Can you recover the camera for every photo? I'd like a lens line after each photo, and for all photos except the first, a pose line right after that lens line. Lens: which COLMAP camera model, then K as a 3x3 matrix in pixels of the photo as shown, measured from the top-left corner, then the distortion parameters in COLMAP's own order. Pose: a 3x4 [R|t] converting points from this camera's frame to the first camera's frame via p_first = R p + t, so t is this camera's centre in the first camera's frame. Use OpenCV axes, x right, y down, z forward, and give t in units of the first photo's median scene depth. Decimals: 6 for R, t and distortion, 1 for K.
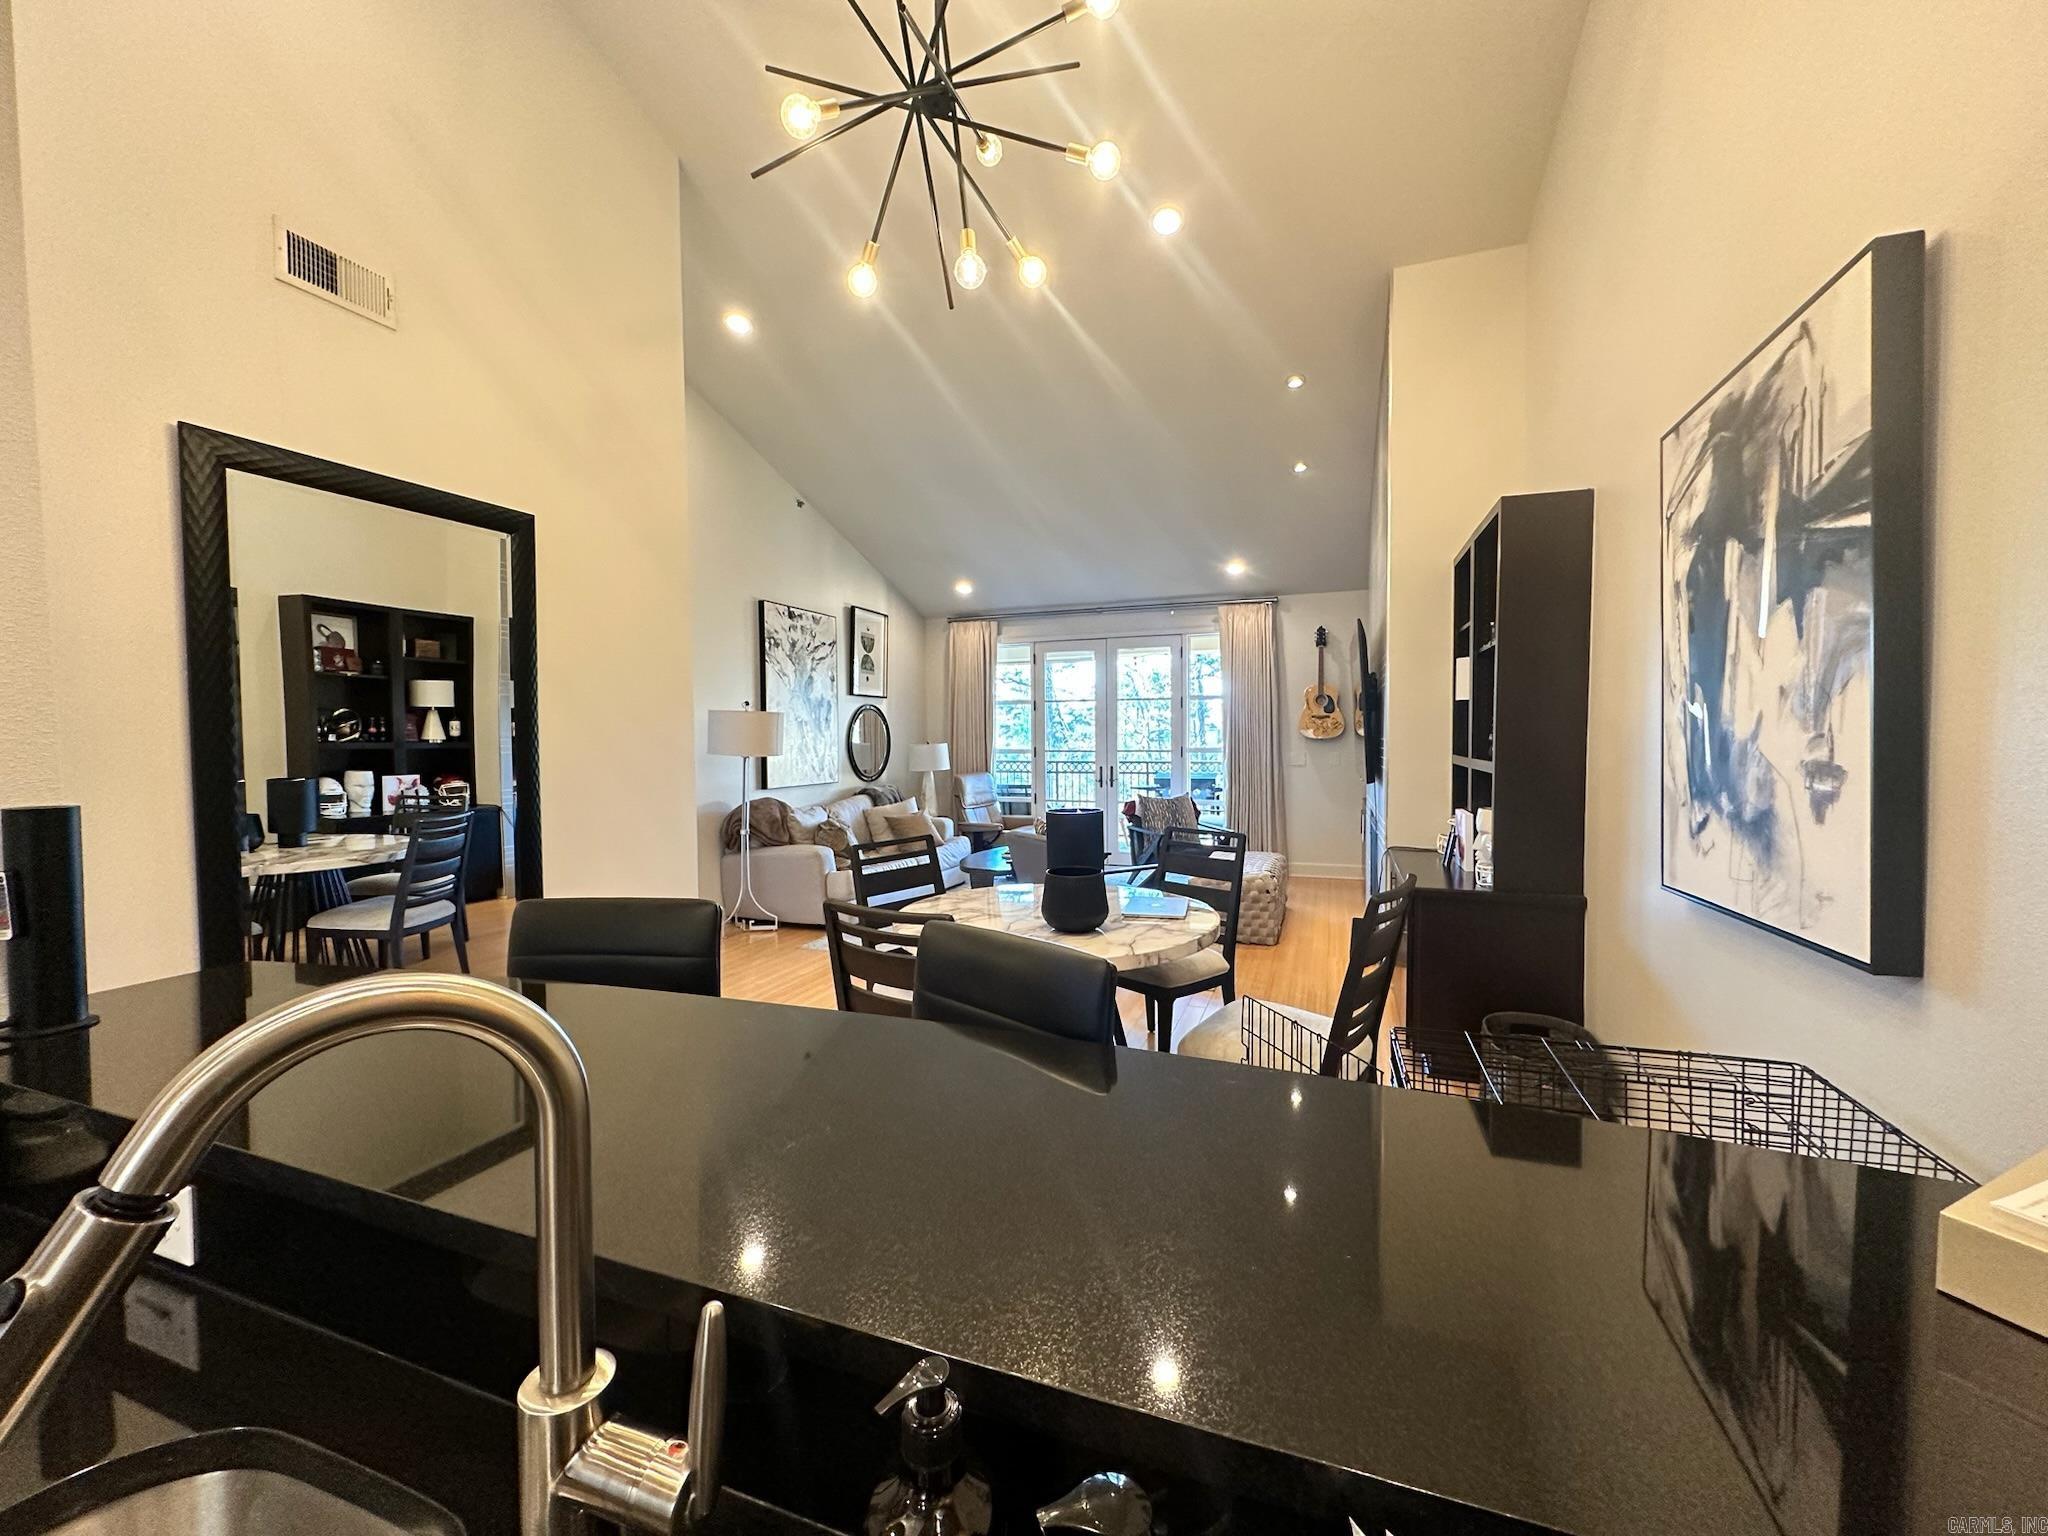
lens RADIAL K [[814.5, 0, 1026.1], [0, 814.5, 767.4], [0, 0, 1]] dist [-0.001455, -0.000117]
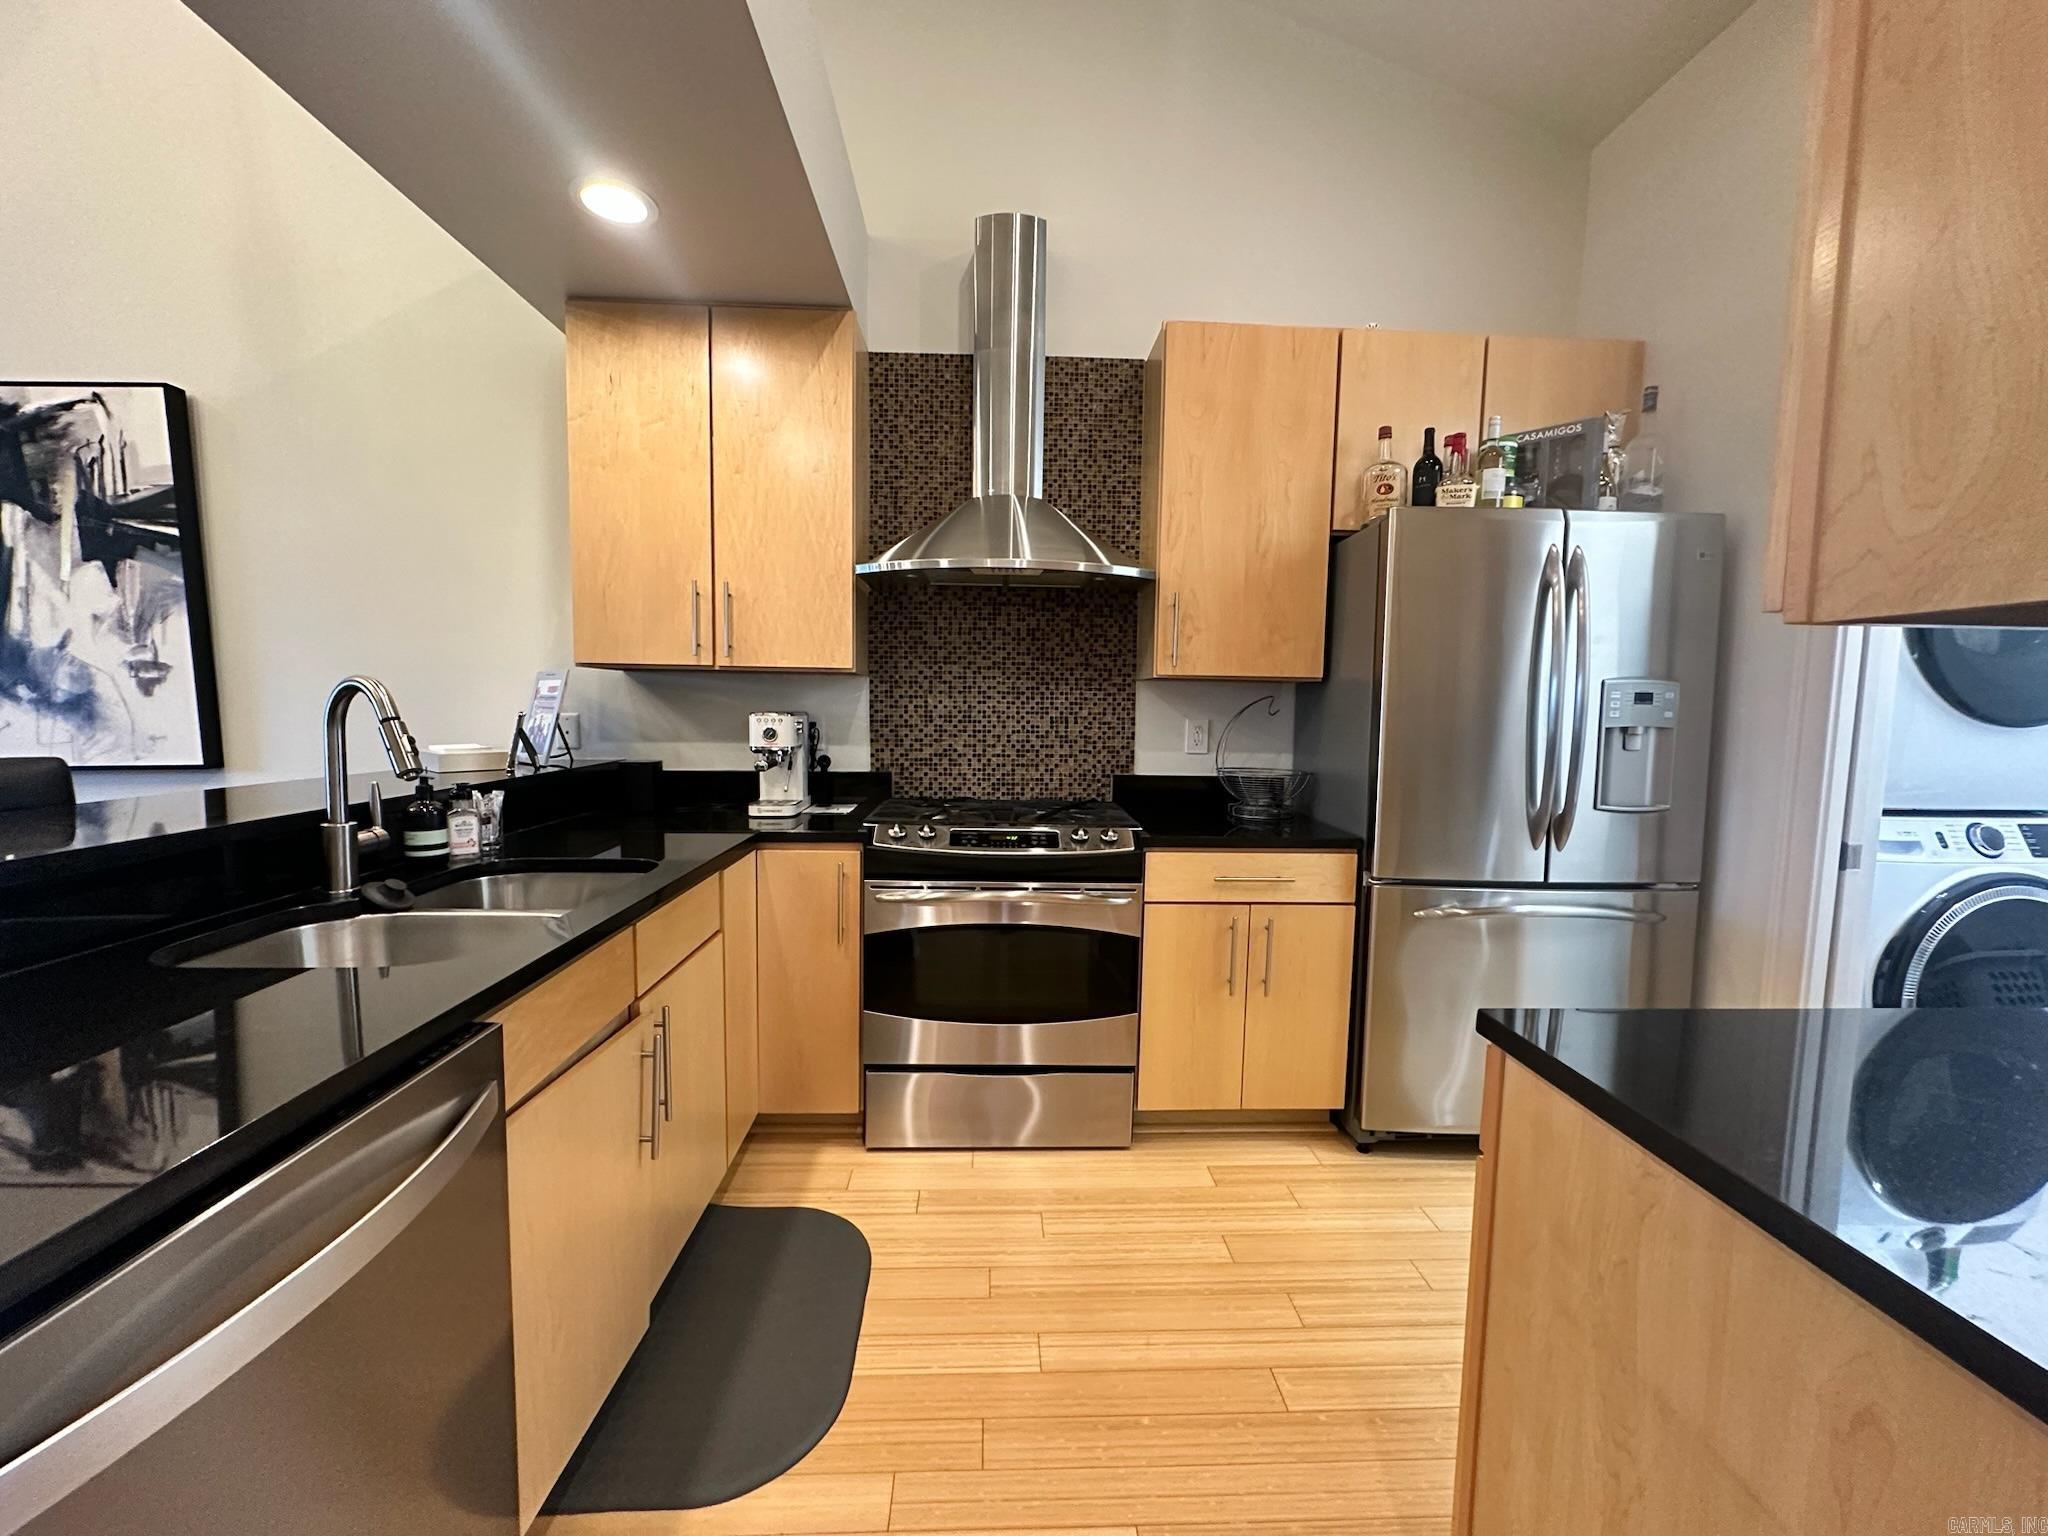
lens RADIAL K [[814.5, 0, 1026.1], [0, 814.5, 767.4], [0, 0, 1]] dist [-0.001455, -0.000117]
pose [[-0.393662, -0.073207, 0.916336, -0.289414], [0.026039, 0.995536, 0.090720, 0.023292], [-0.918886, 0.059573, -0.389998, -0.010259]]
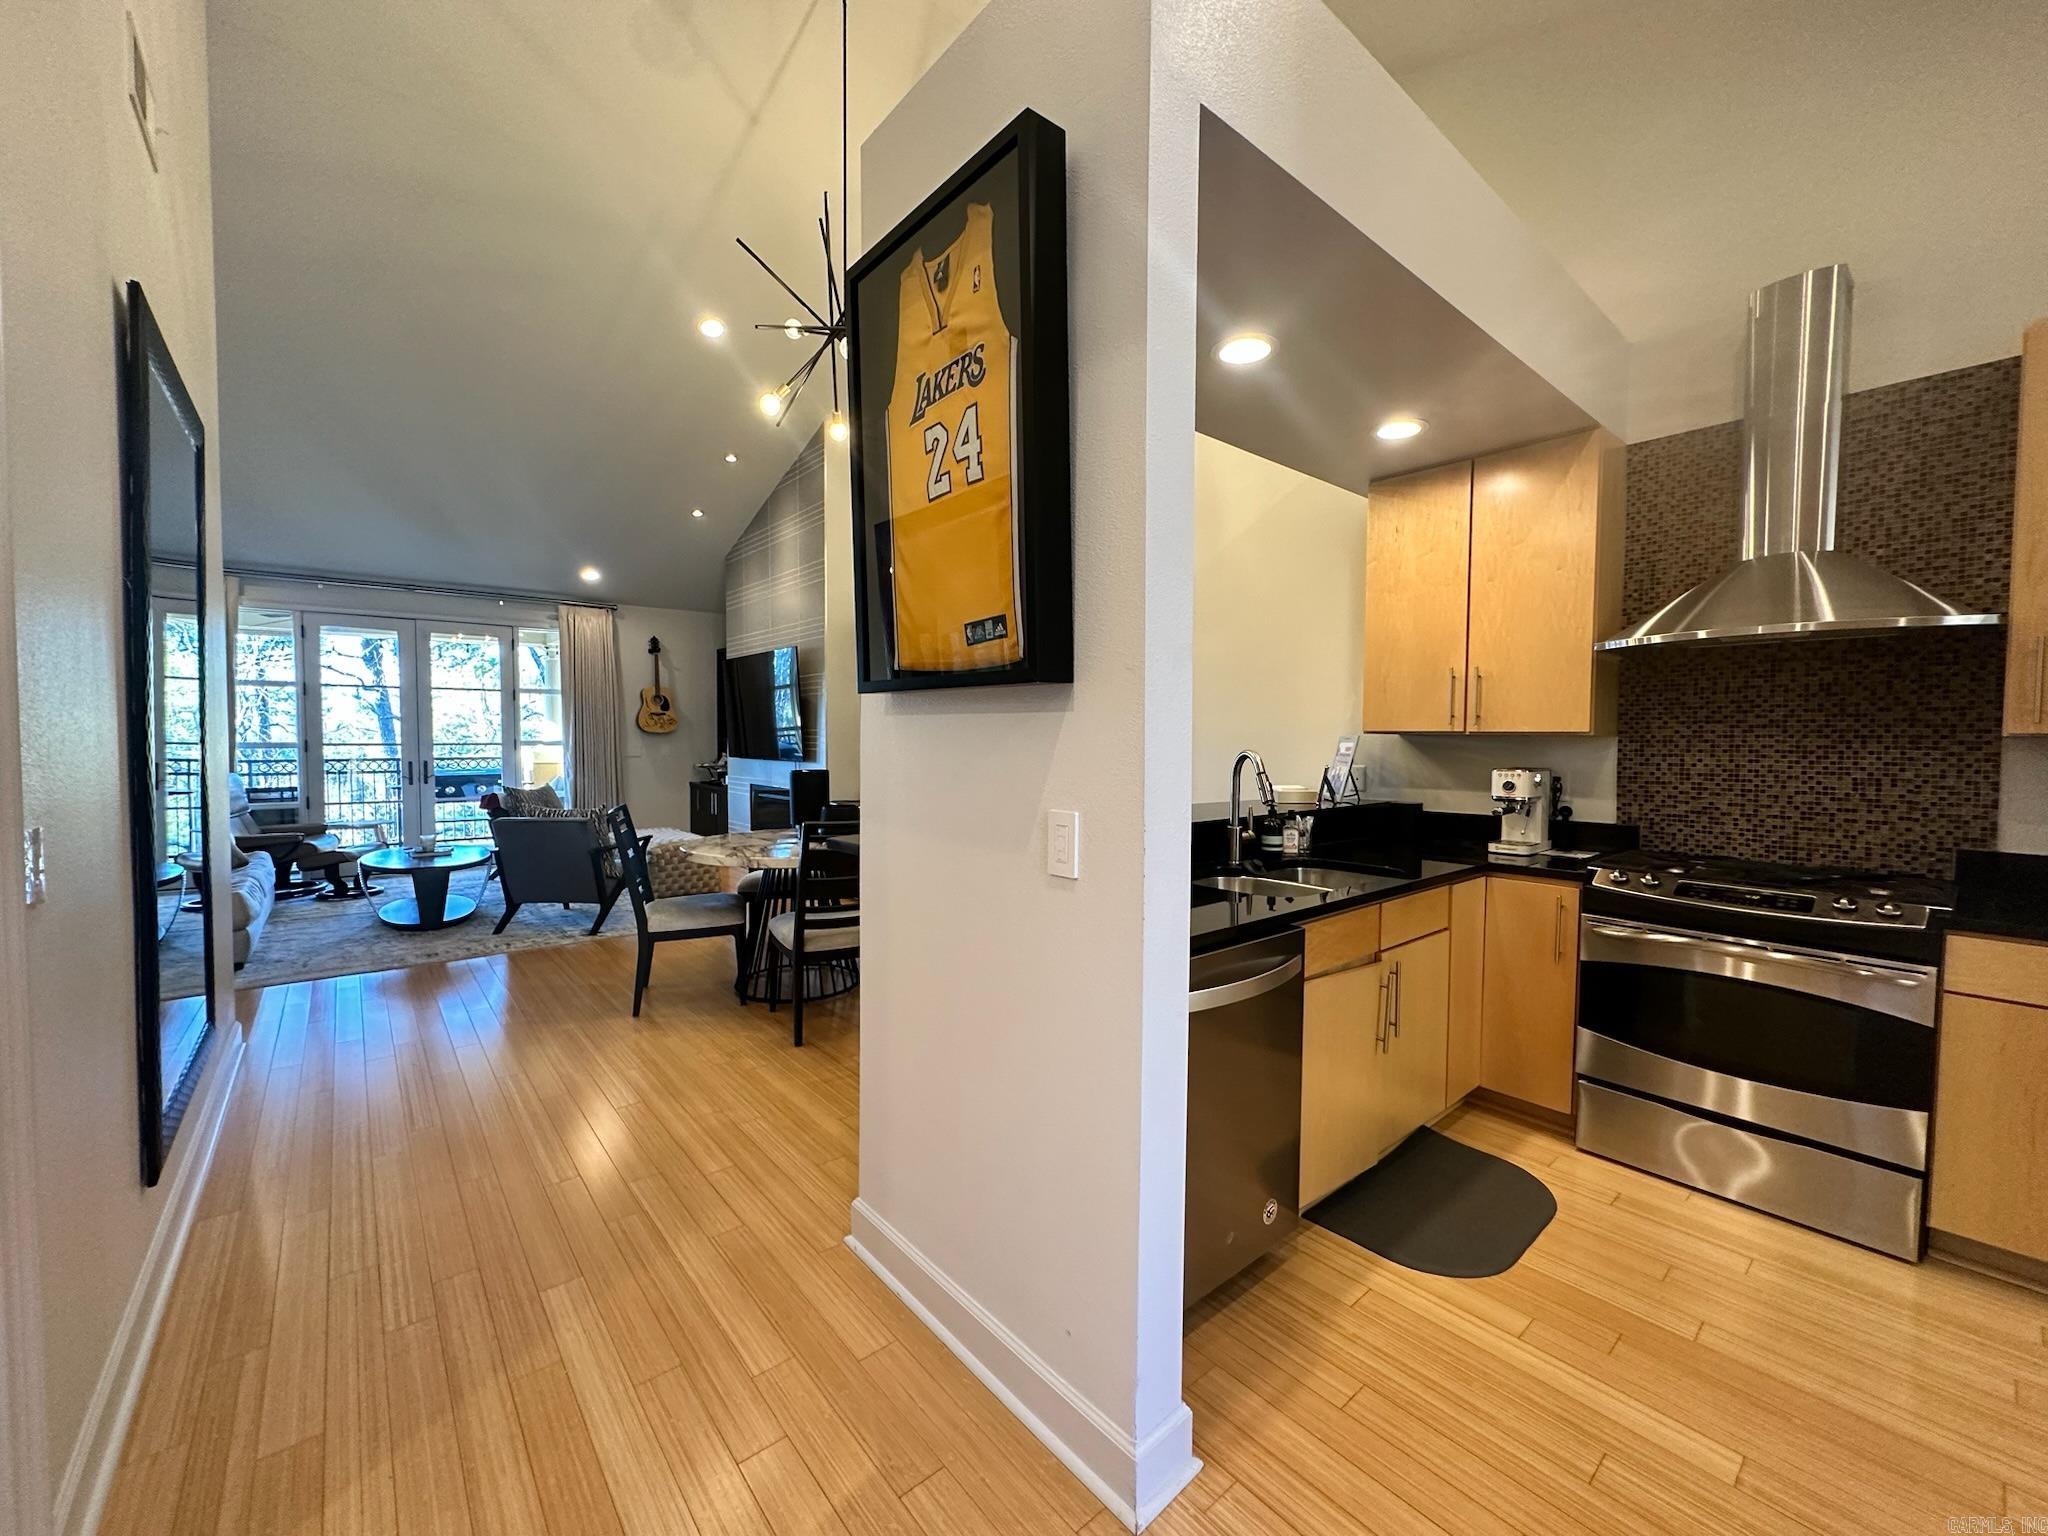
lens RADIAL K [[811.9, 0, 1026.3], [0, 811.9, 766.7], [0, 0, 1]] dist [-0.001030, 0.000176]
pose [[0.490143, -0.025012, 0.871283, -0.420368], [0.028631, 0.999511, 0.012586, 0.015059], [-0.871172, 0.018777, 0.490619, -0.034400]]
